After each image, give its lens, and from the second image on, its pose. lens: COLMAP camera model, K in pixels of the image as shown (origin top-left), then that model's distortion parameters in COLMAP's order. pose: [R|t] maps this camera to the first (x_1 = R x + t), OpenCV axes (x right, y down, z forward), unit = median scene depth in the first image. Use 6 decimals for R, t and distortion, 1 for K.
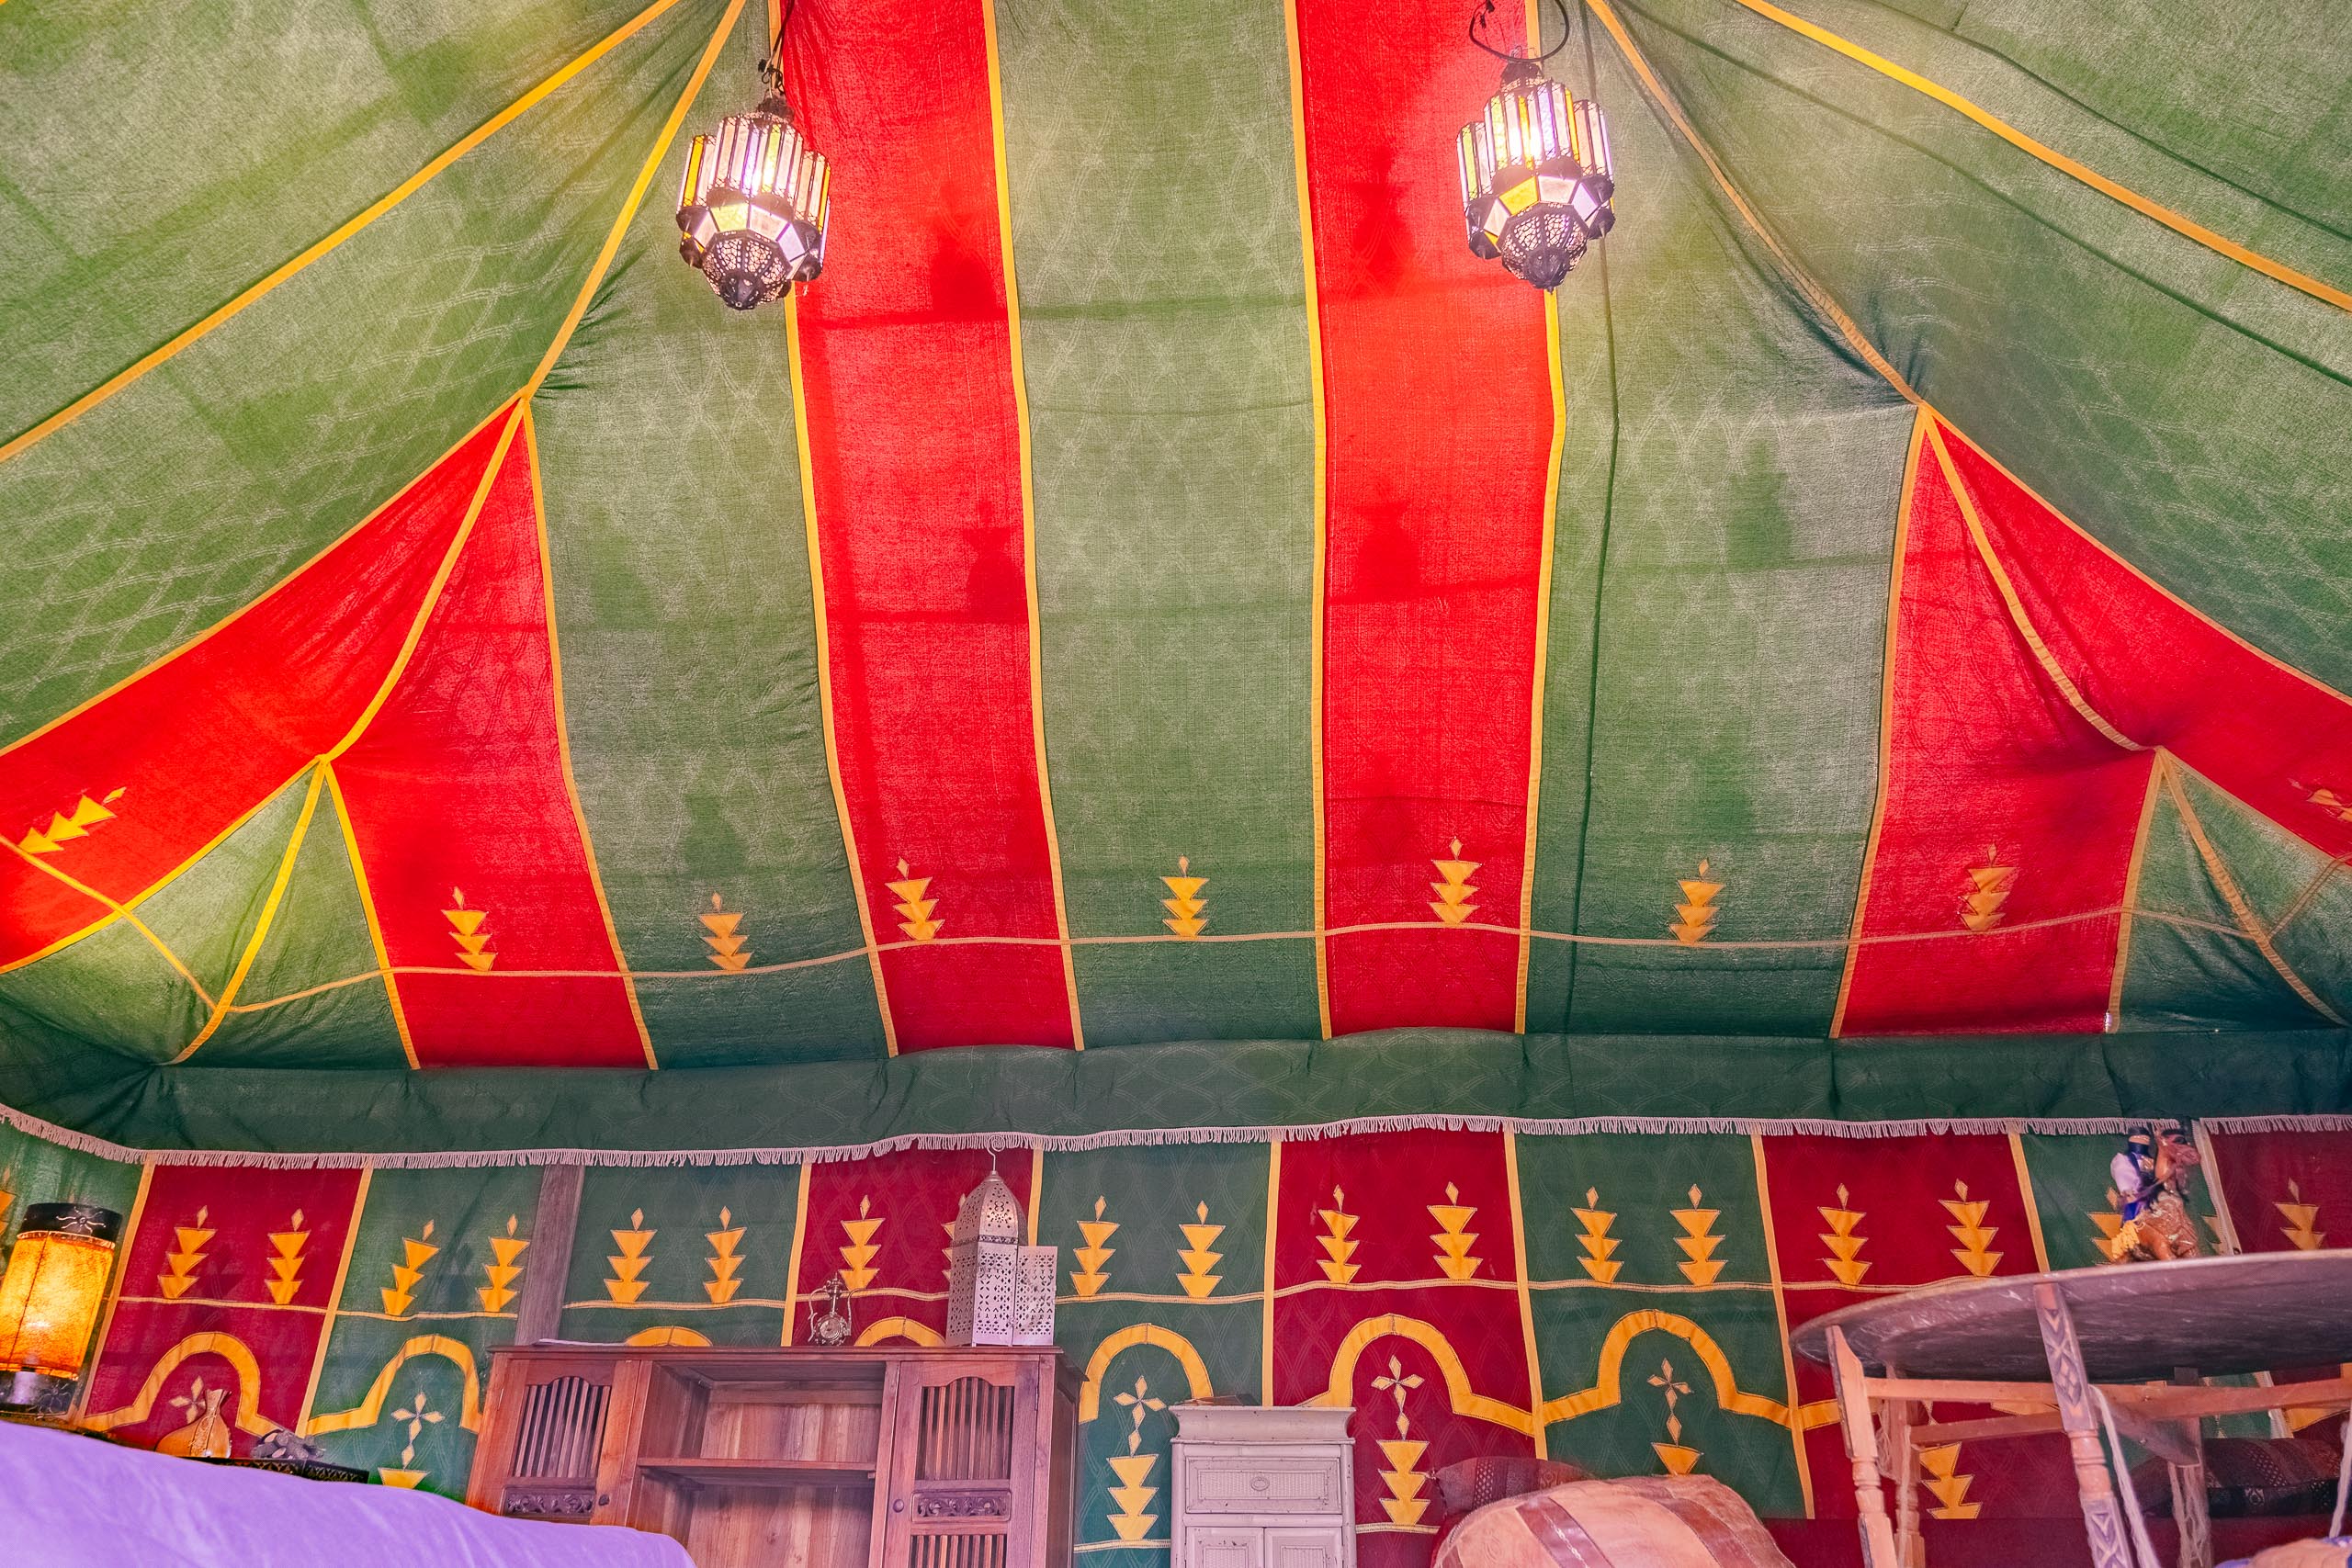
lens RADIAL K [[1657.3, 0, 1174.7], [0, 1657.3, 781.8], [0, 0, 1]] dist [-0.013739, 0.003422]
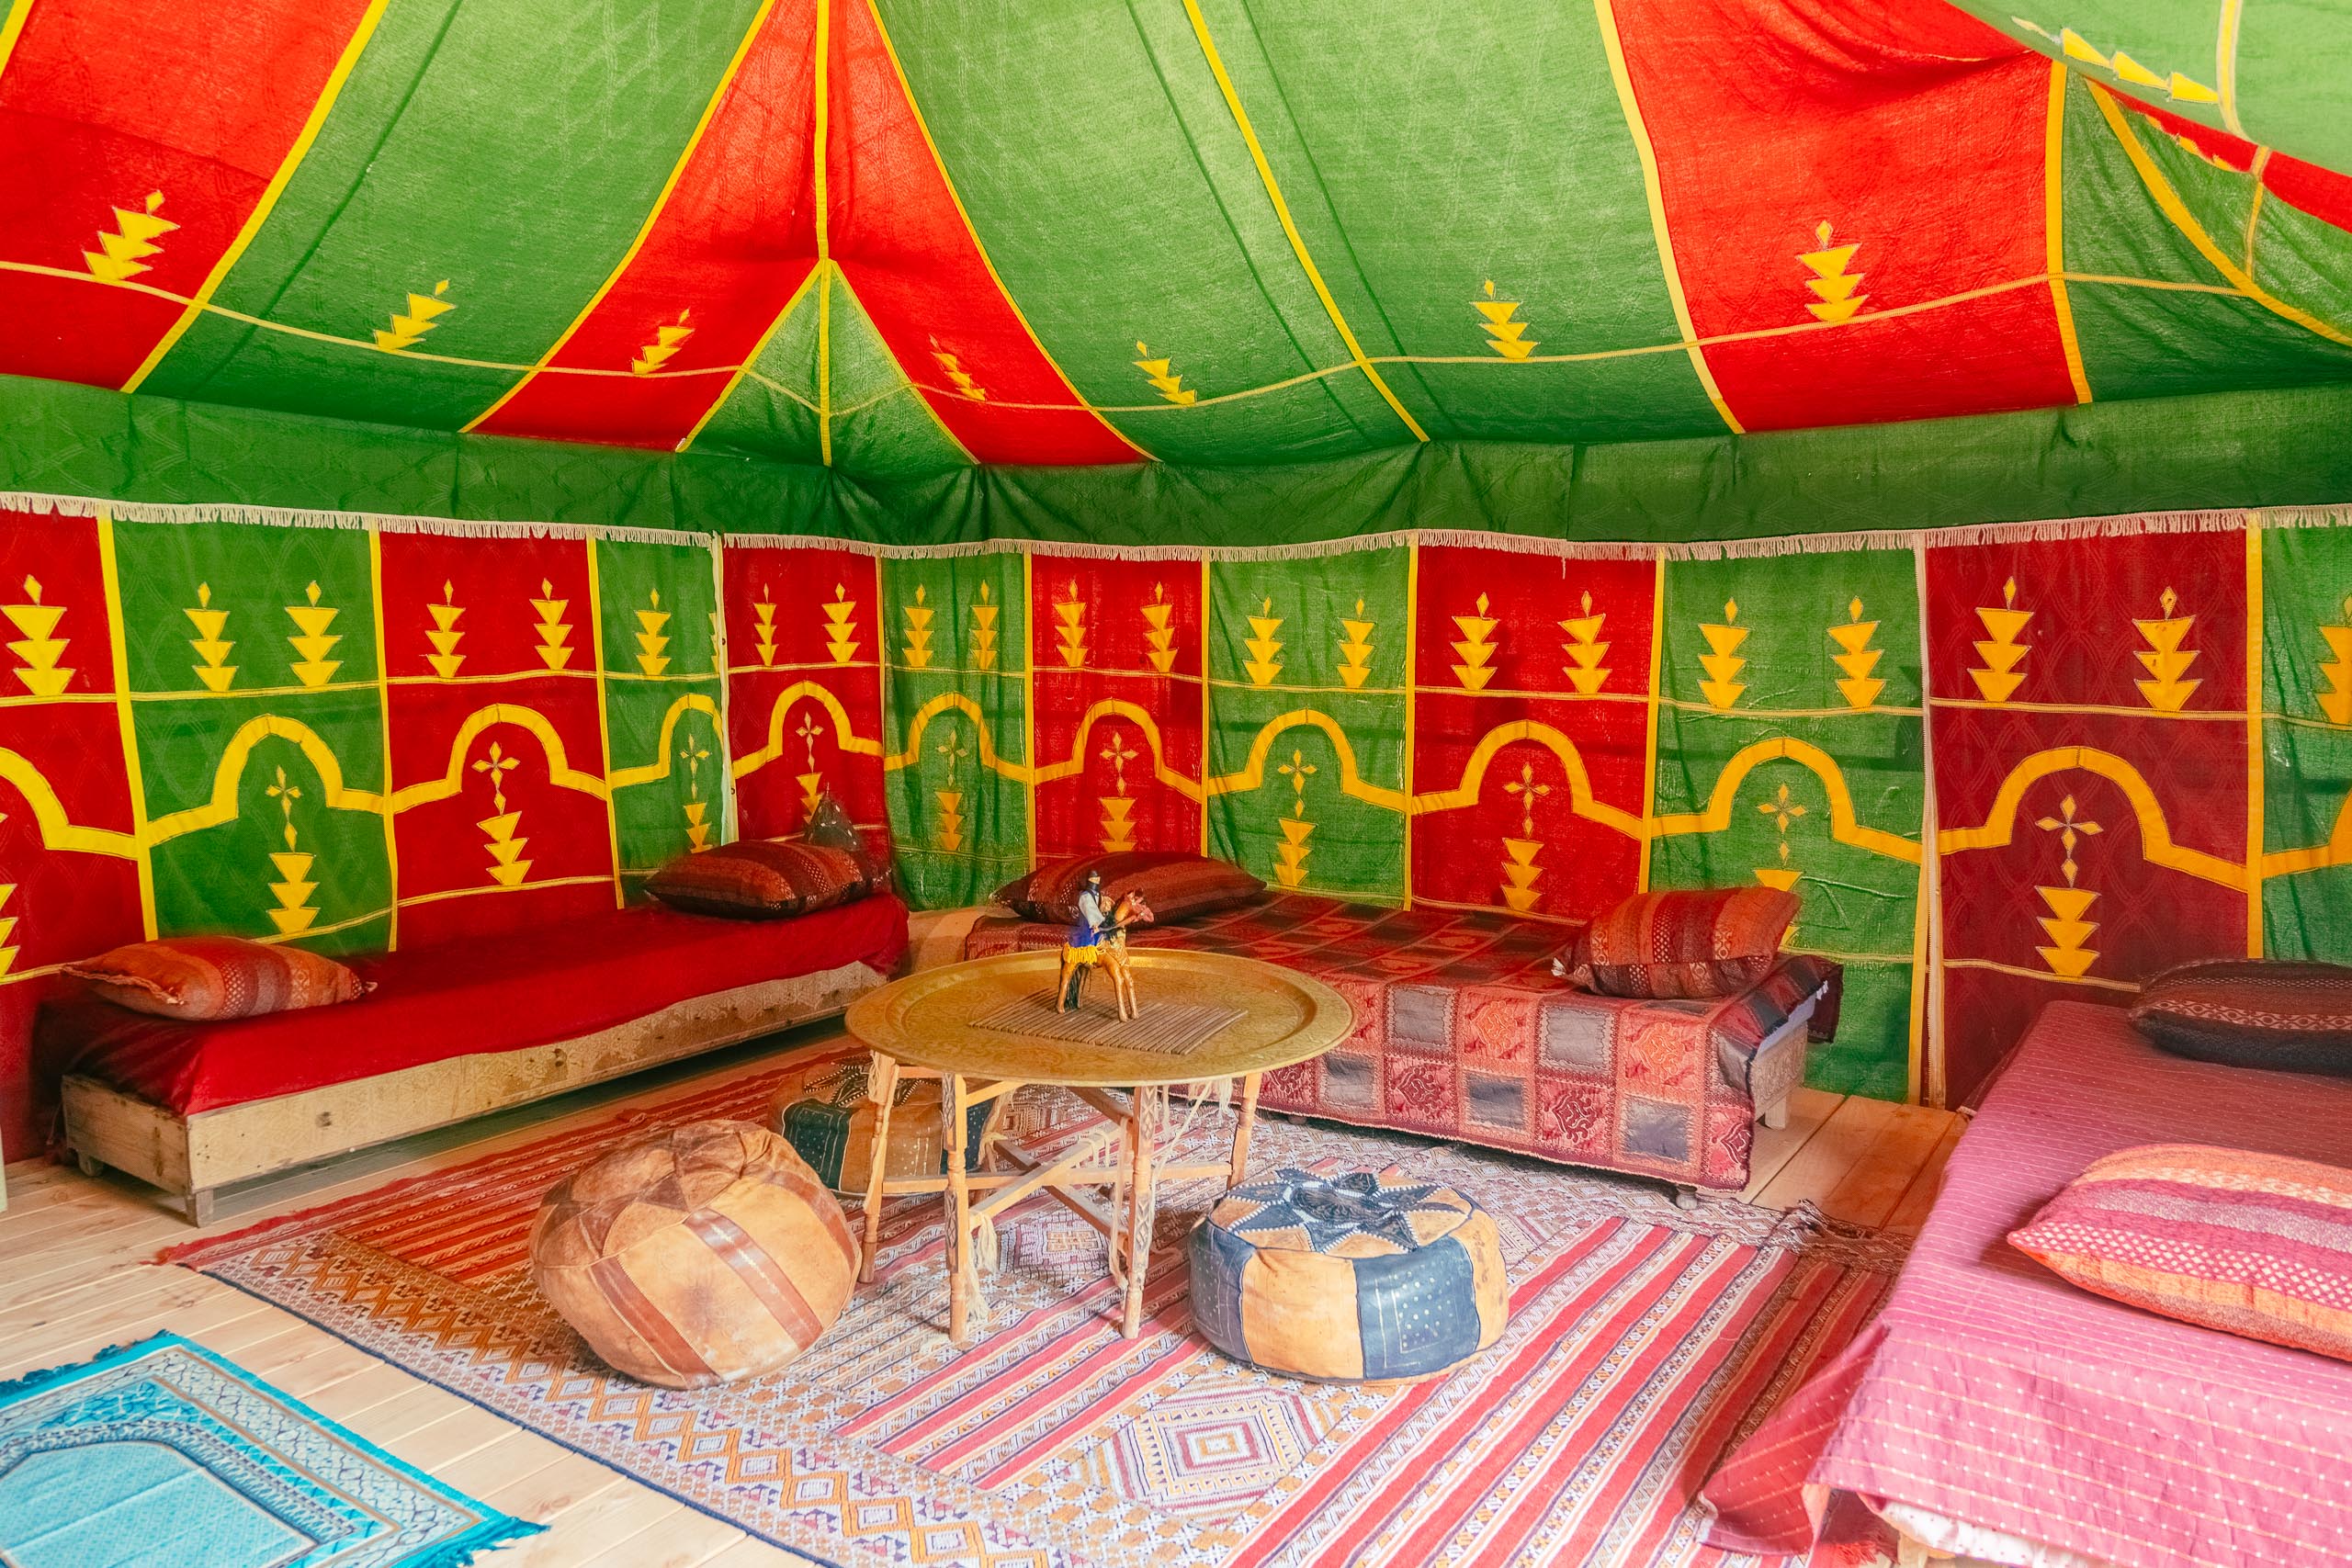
lens RADIAL K [[1657.3, 0, 1177.8], [0, 1657.3, 777.1], [0, 0, 1]] dist [-0.013739, 0.003422]
pose [[0.463372, -0.111491, 0.879122, -0.307415], [-0.405571, 0.855375, 0.322250, -0.169118], [-0.787908, -0.505868, 0.351139, 0.237106]]
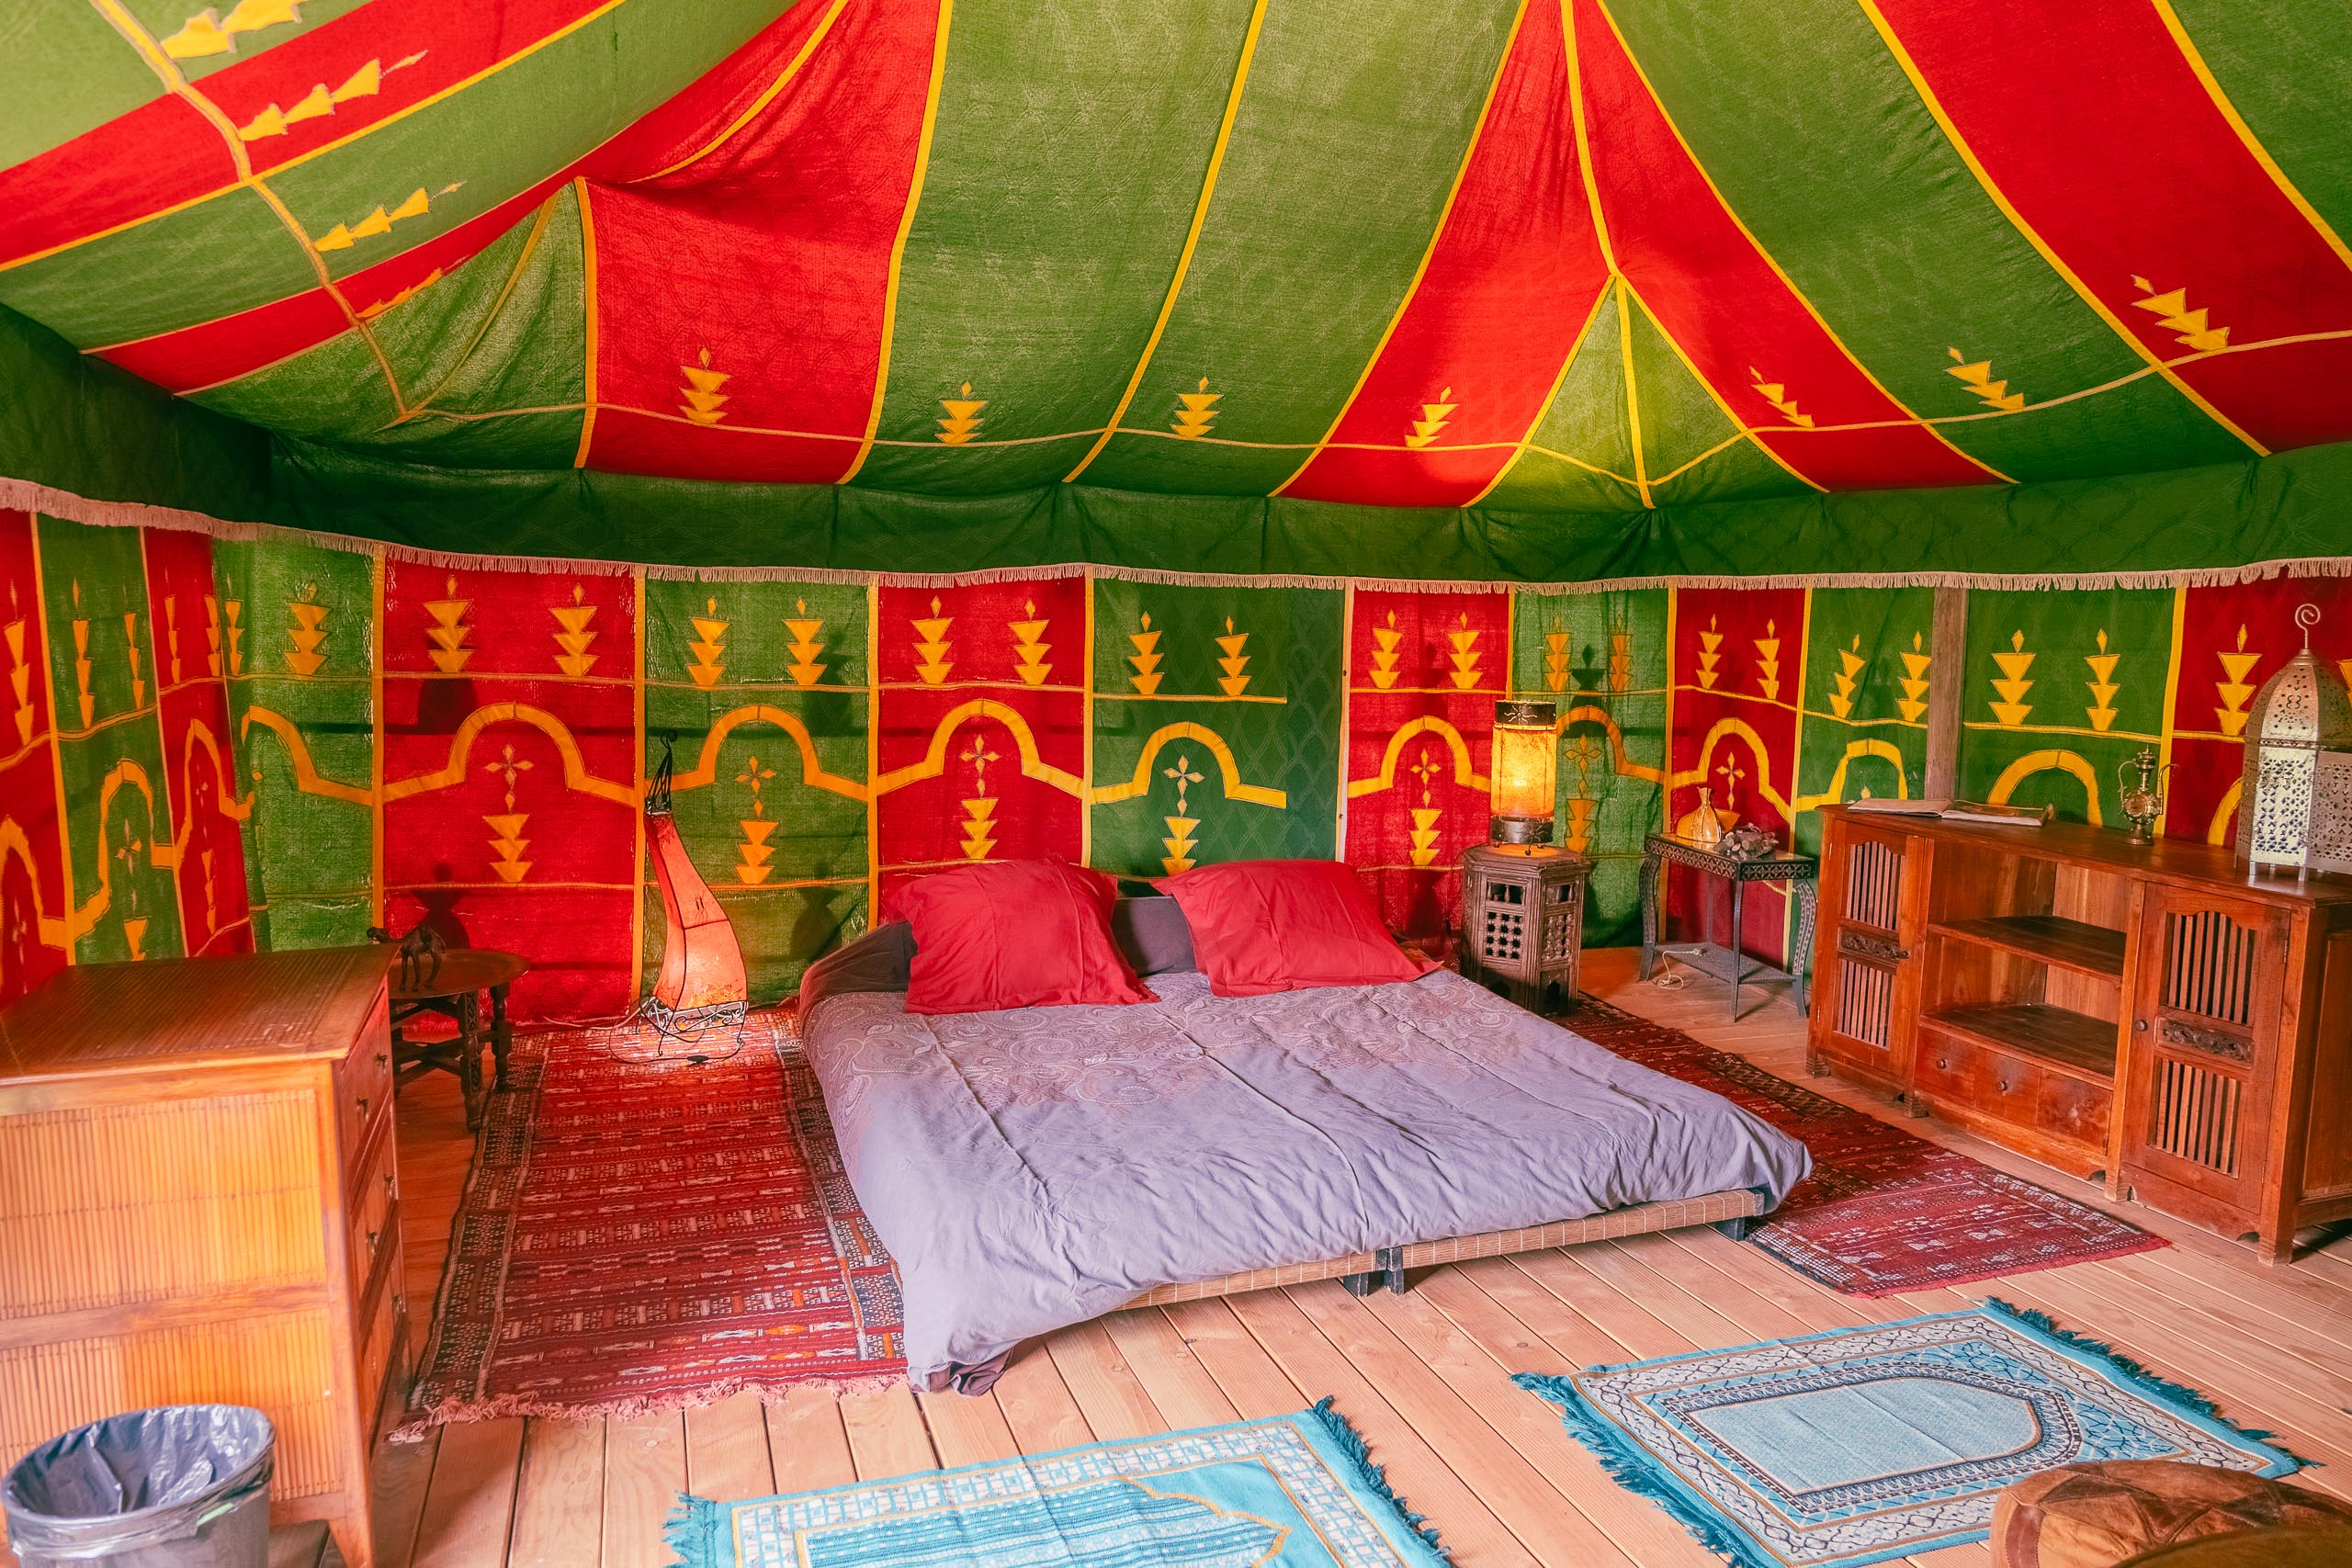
lens RADIAL K [[1657.3, 0, 1181.8], [0, 1657.3, 788.4], [0, 0, 1]] dist [-0.013739, 0.003422]
pose [[0.420758, 0.107404, -0.900792, 0.357967], [0.422184, 0.855700, 0.299229, -0.163044], [0.802947, -0.506203, 0.314699, 0.250992]]
